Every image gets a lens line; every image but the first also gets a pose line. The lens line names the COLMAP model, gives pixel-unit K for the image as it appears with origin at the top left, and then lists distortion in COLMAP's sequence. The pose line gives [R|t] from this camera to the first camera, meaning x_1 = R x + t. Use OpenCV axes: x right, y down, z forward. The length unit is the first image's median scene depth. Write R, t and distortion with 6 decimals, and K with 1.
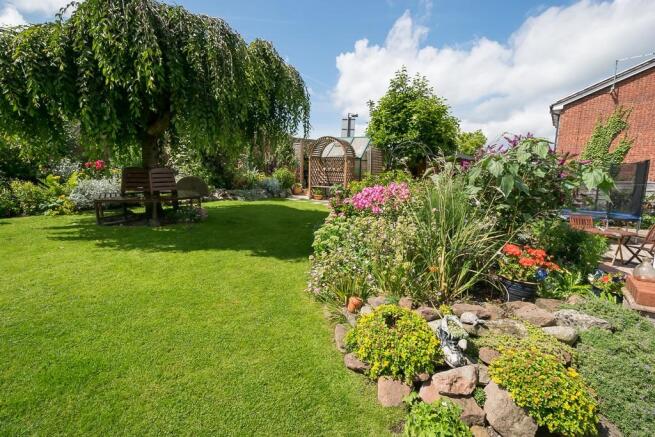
lens RADIAL K [[291.5, 0, 327.5], [0, 291.5, 218.5], [0, 0, 1]] dist [-0.000605, 0.000011]
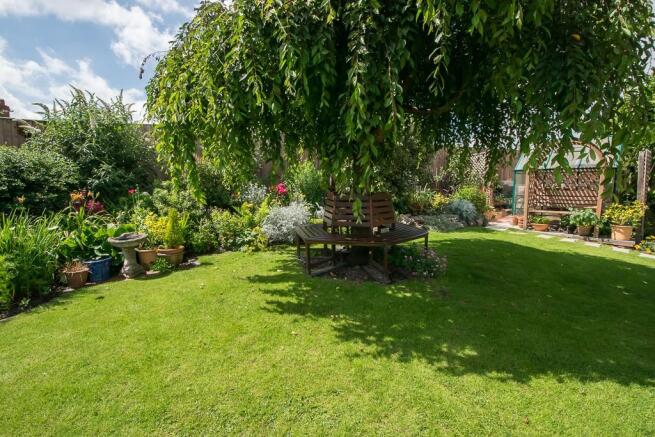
lens RADIAL K [[291.5, 0, 327.5], [0, 291.5, 218.5], [0, 0, 1]] dist [-0.000605, 0.000011]
pose [[0.922841, 0.015939, -0.384850, -0.401917], [-0.037288, 0.998147, -0.048077, -0.072432], [0.383371, 0.058718, 0.921726, 0.301780]]
